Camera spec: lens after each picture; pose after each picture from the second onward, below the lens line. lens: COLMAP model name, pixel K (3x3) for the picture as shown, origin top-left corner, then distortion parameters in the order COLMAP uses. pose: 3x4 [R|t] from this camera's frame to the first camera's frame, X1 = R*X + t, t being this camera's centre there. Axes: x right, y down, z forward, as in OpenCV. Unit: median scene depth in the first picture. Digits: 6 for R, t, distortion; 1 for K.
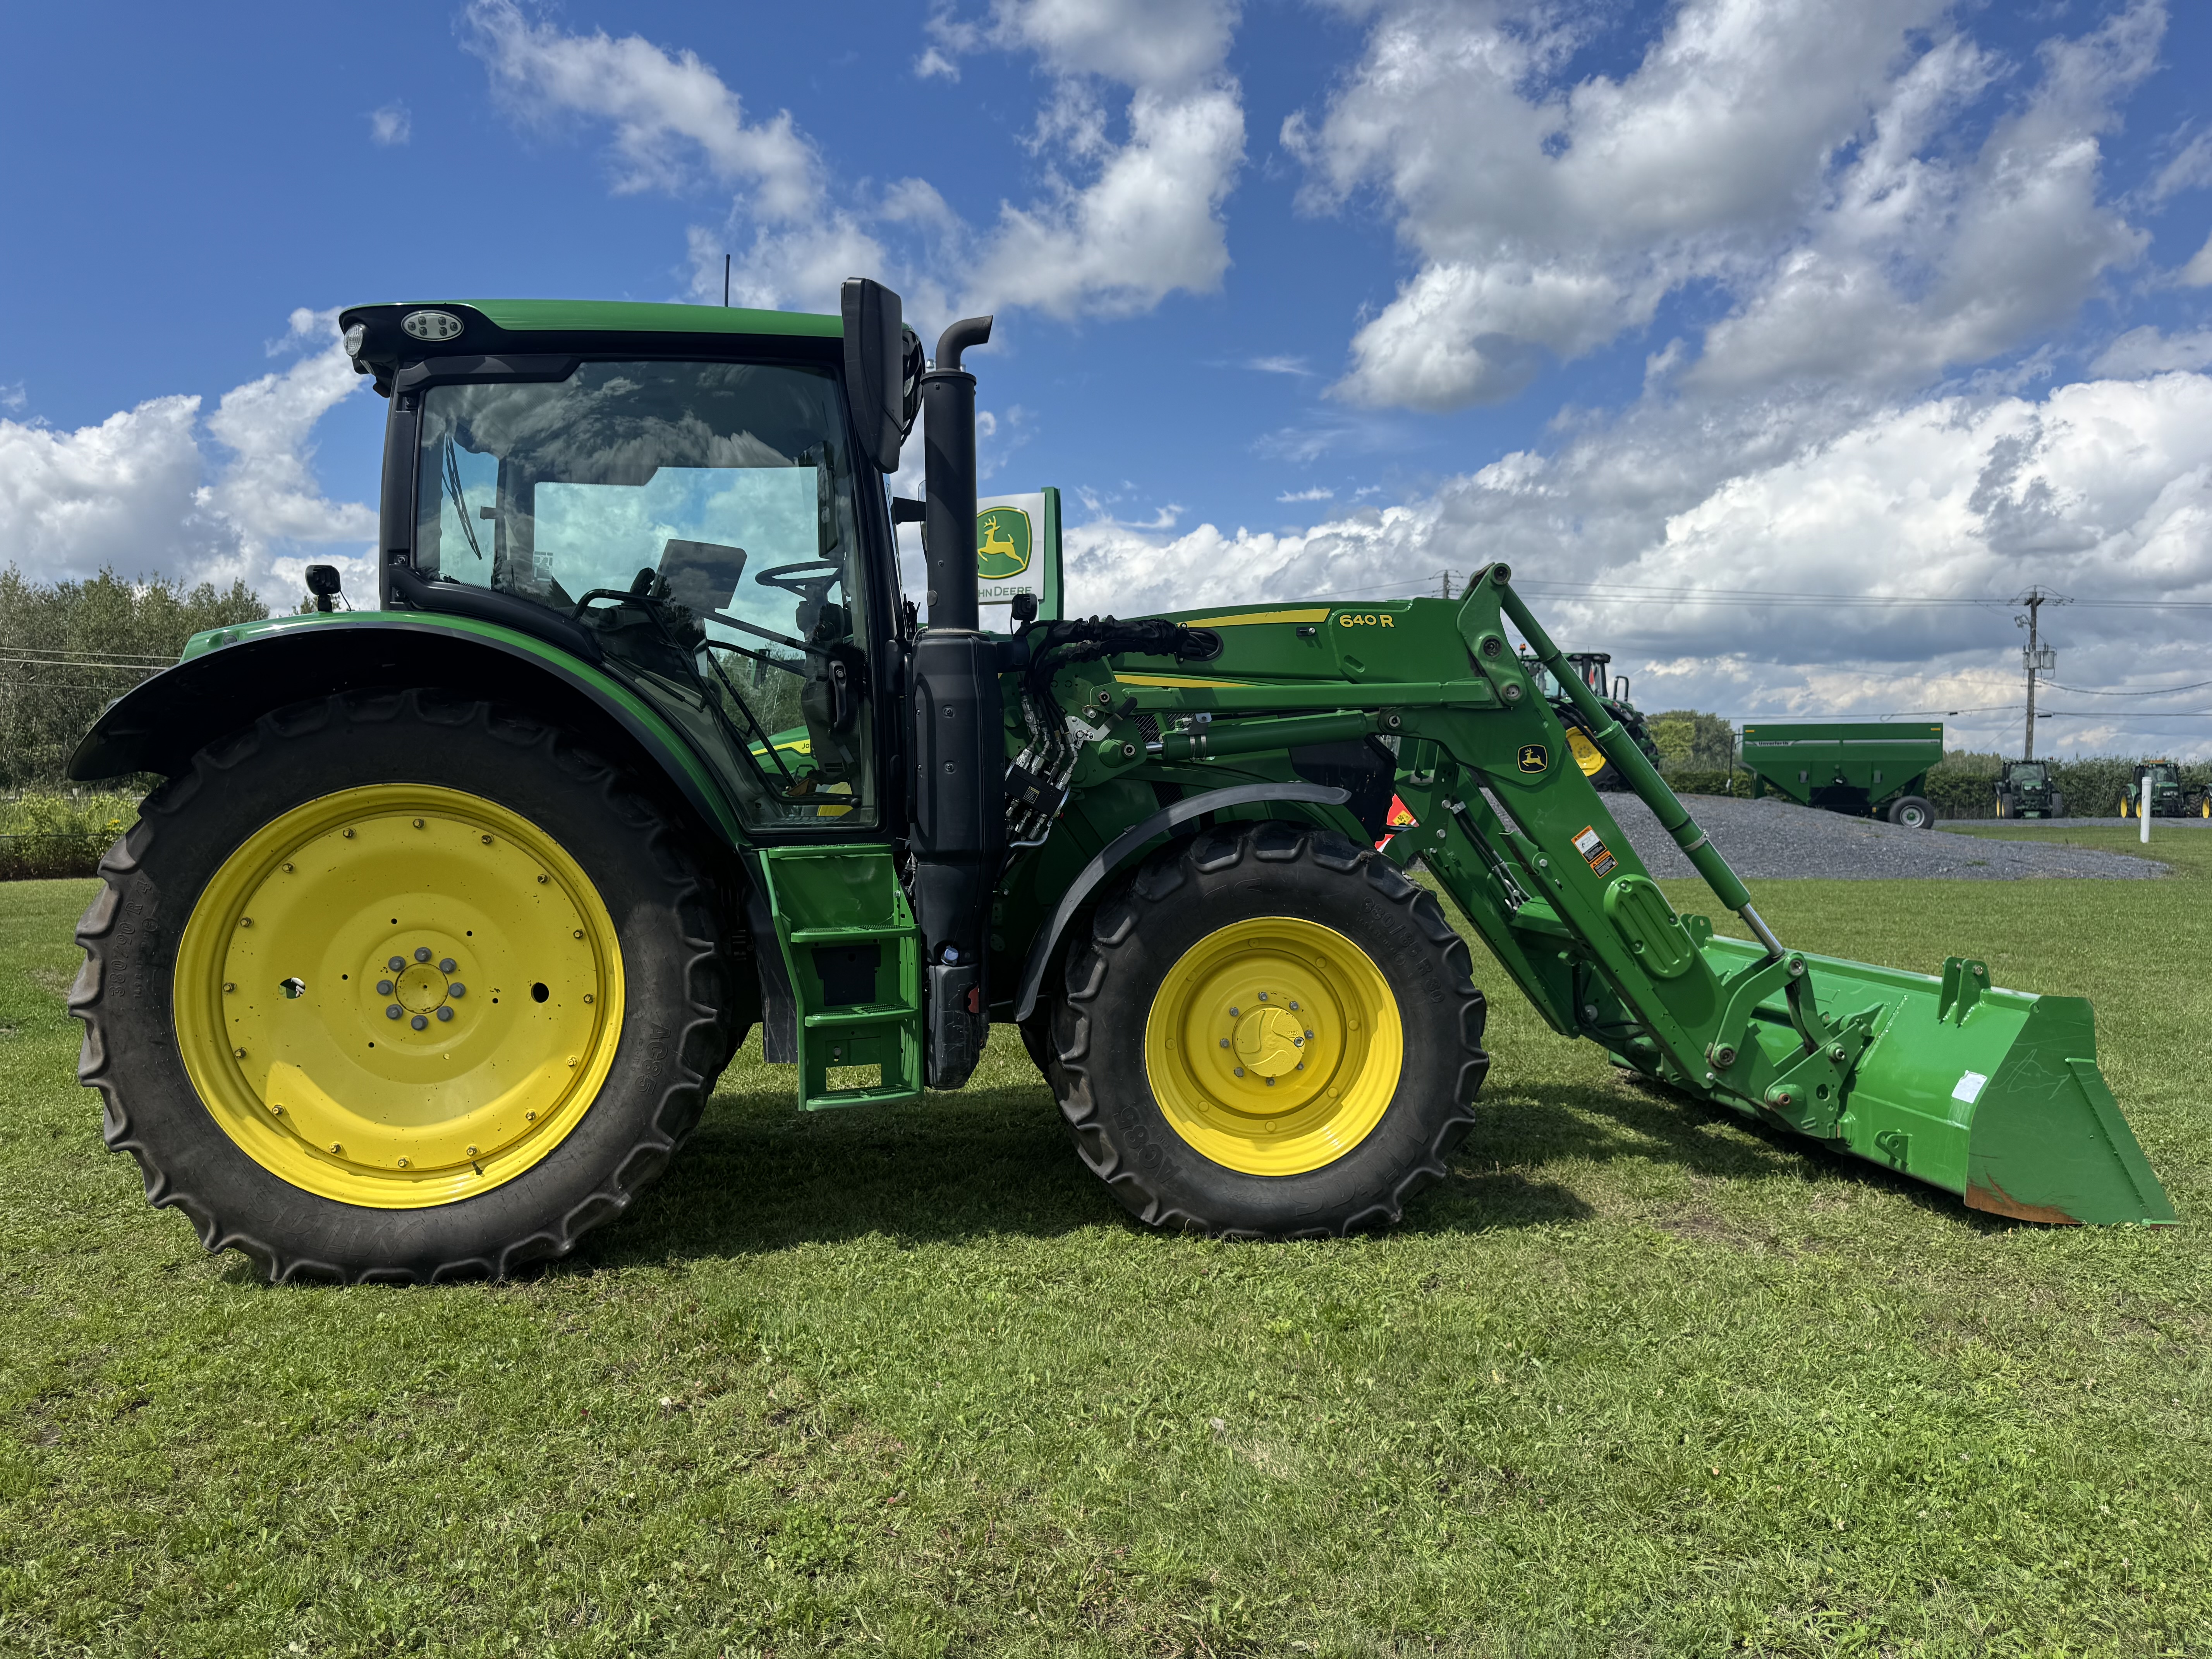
lens RADIAL K [[1550.2, 0, 1105.0], [0, 1550.2, 822.3], [0, 0, 1]] dist [0.057276, -0.011261]
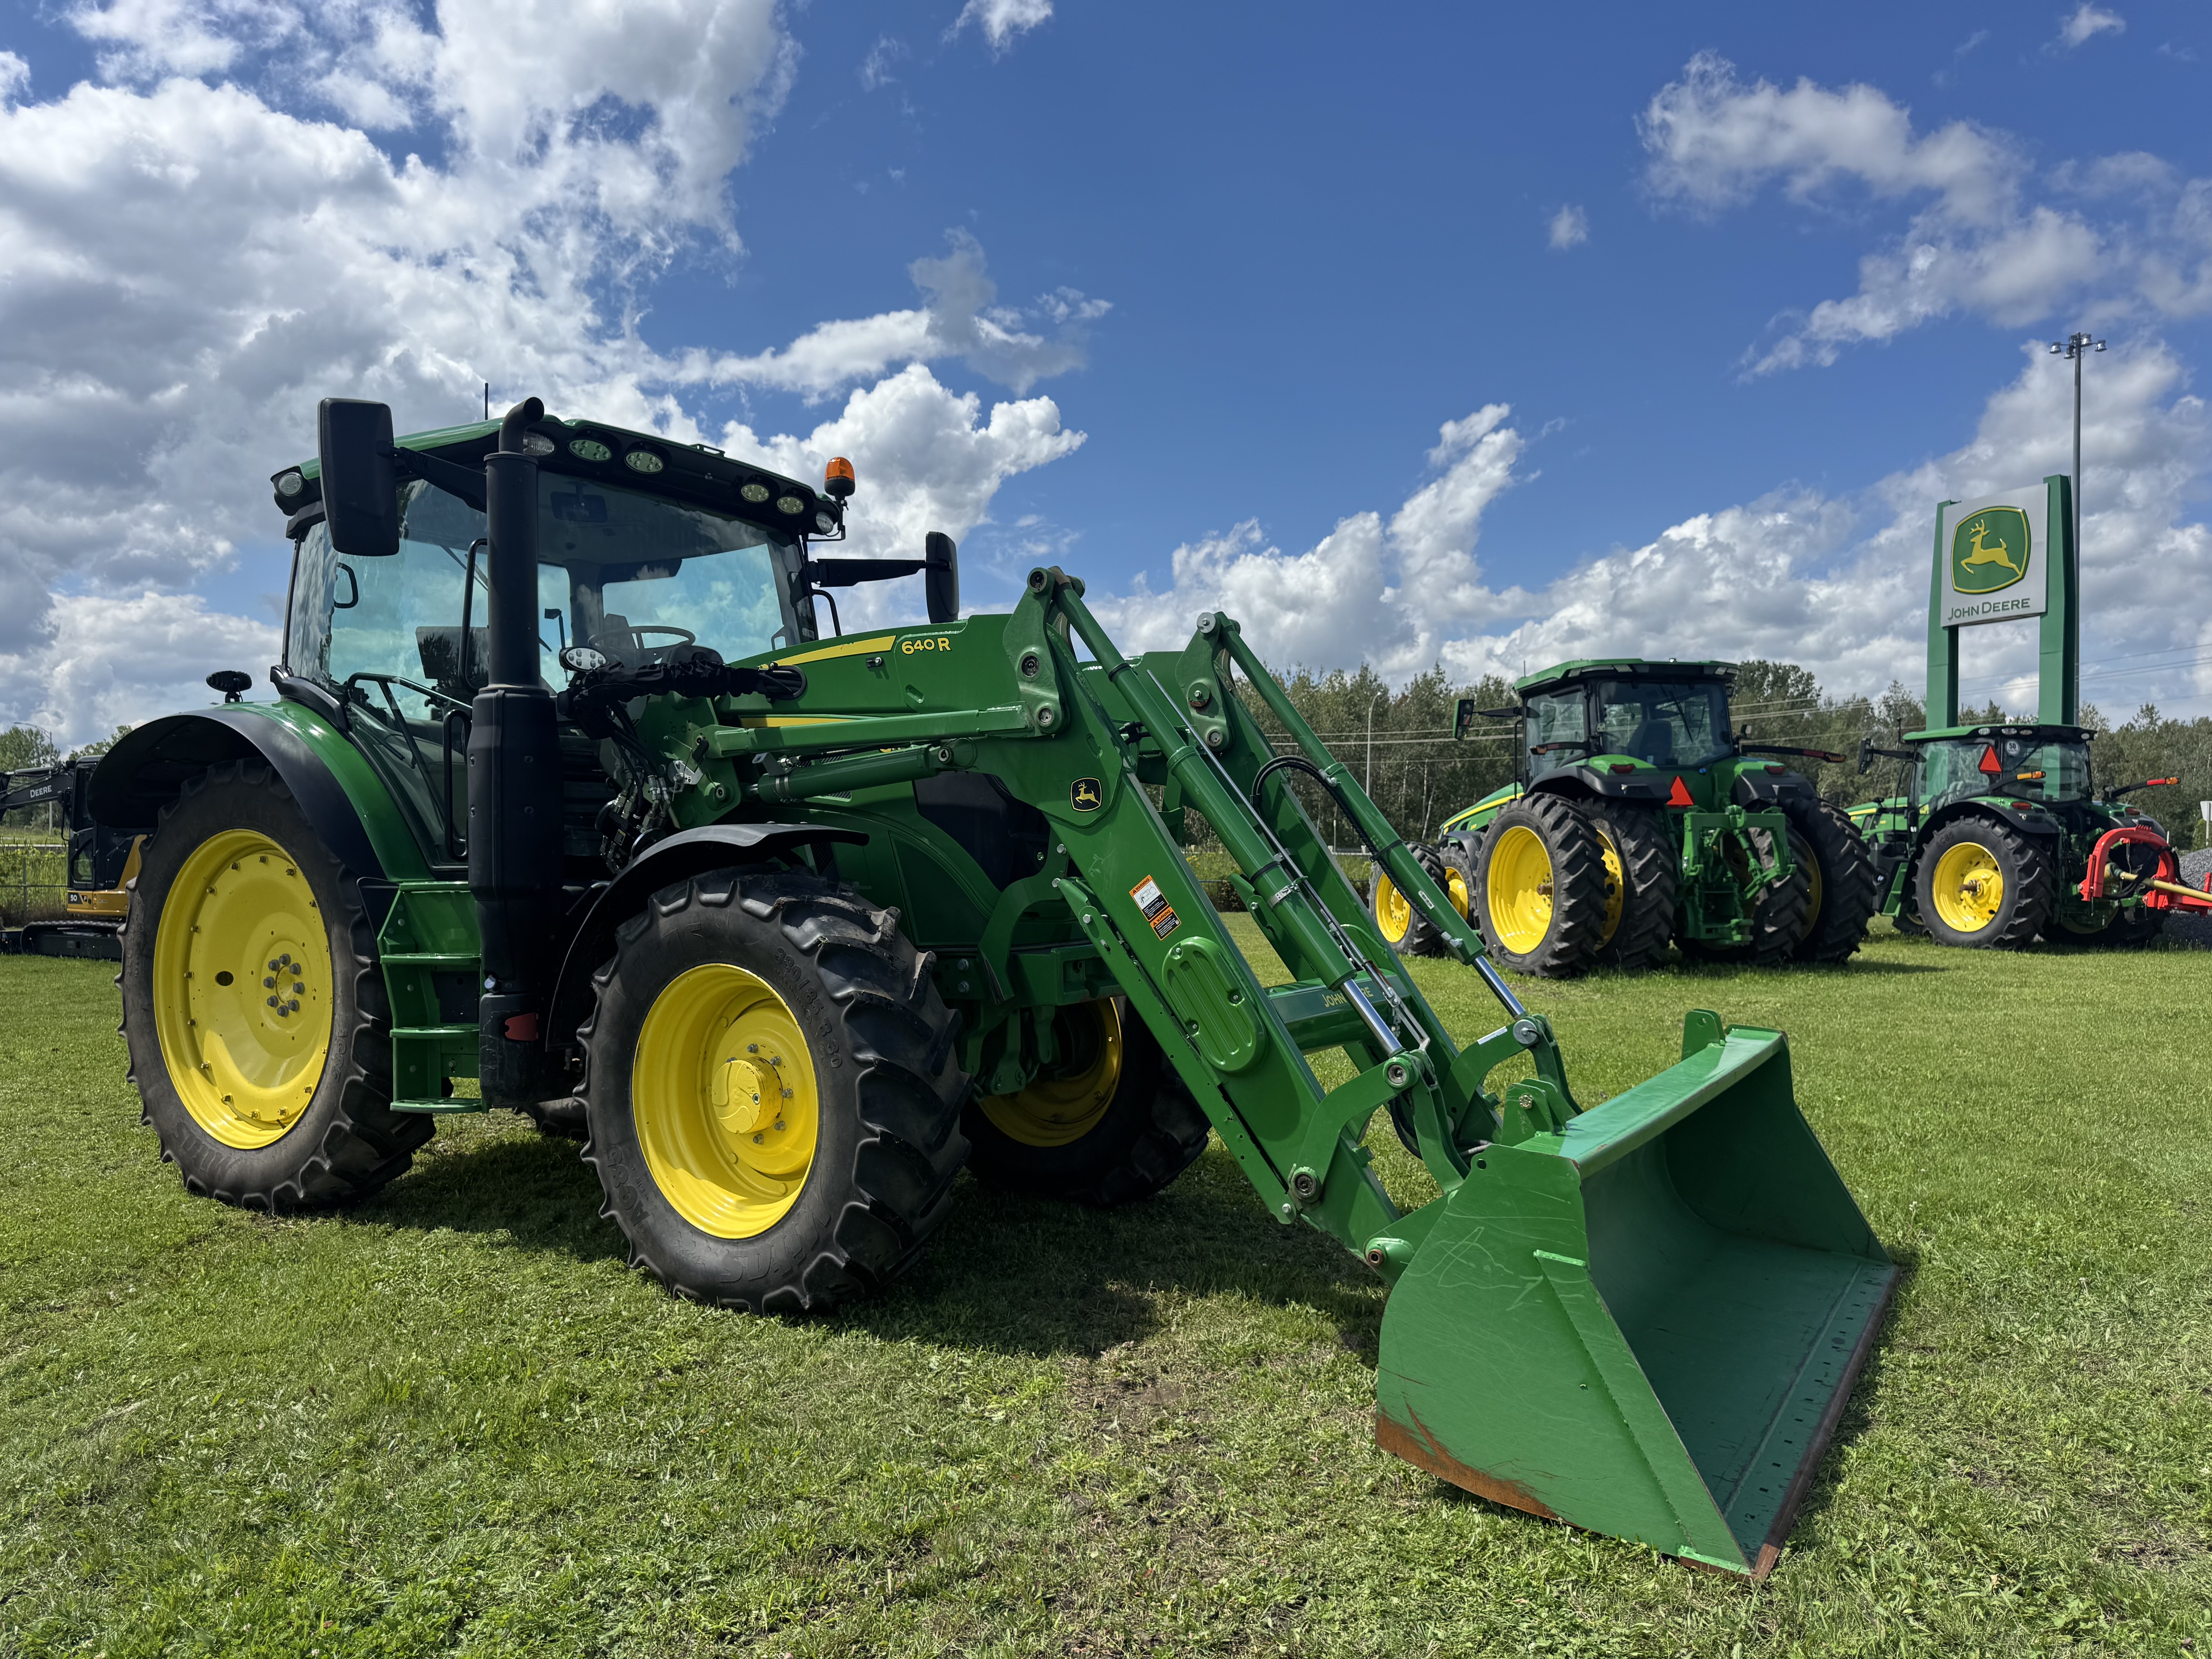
lens RADIAL K [[1550.2, 0, 1108.0], [0, 1550.2, 843.1], [0, 0, 1]] dist [0.057276, -0.011261]
pose [[0.759971, -0.000037, -0.649957, 0.858955], [-0.016083, 0.999693, -0.018862, 0.000576], [0.649758, 0.024788, 0.759737, 0.396865]]
